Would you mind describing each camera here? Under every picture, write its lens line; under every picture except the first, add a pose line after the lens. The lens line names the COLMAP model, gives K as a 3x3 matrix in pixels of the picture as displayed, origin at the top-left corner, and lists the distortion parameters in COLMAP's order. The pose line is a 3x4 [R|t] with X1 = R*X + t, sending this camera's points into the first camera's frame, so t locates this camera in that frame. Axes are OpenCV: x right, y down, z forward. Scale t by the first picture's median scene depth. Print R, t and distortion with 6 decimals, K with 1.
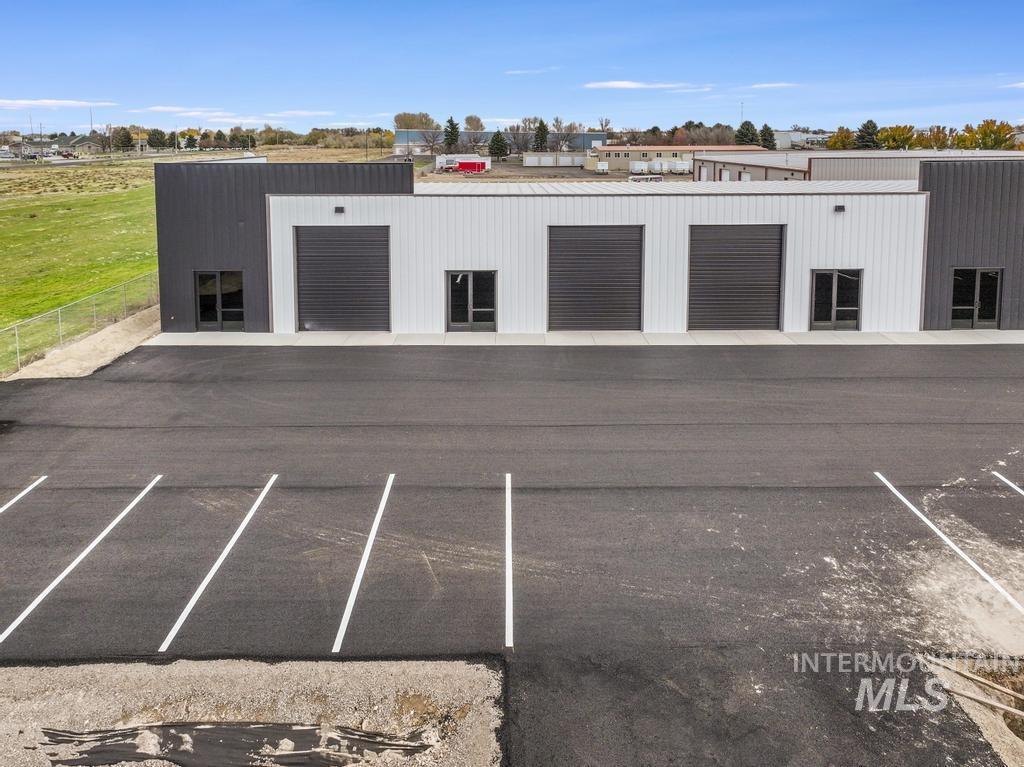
lens RADIAL K [[763.8, 0, 512.0], [0, 763.8, 248.5], [0, 0, 1]] dist [0.010491, -0.002432]
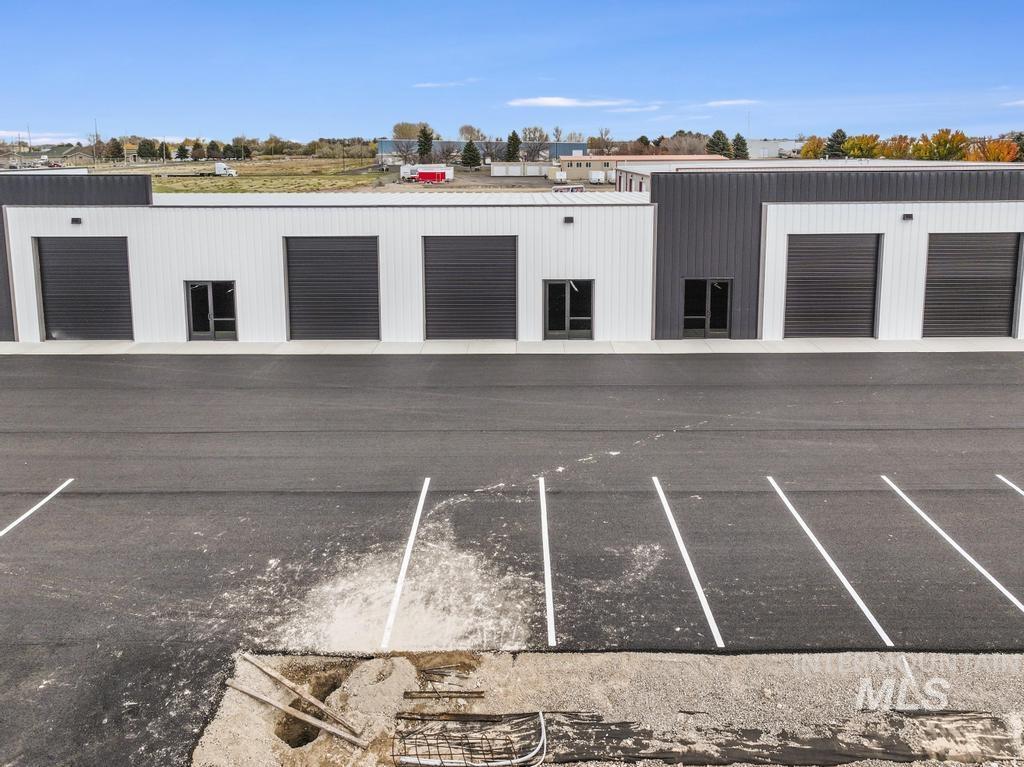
lens RADIAL K [[763.8, 0, 512.0], [0, 763.8, 248.5], [0, 0, 1]] dist [0.010491, -0.002432]
pose [[0.999883, -0.000190, -0.015323, 0.363195], [0.000005, 0.999927, -0.012068, -0.001747], [0.015324, 0.012066, 0.999810, -0.015630]]
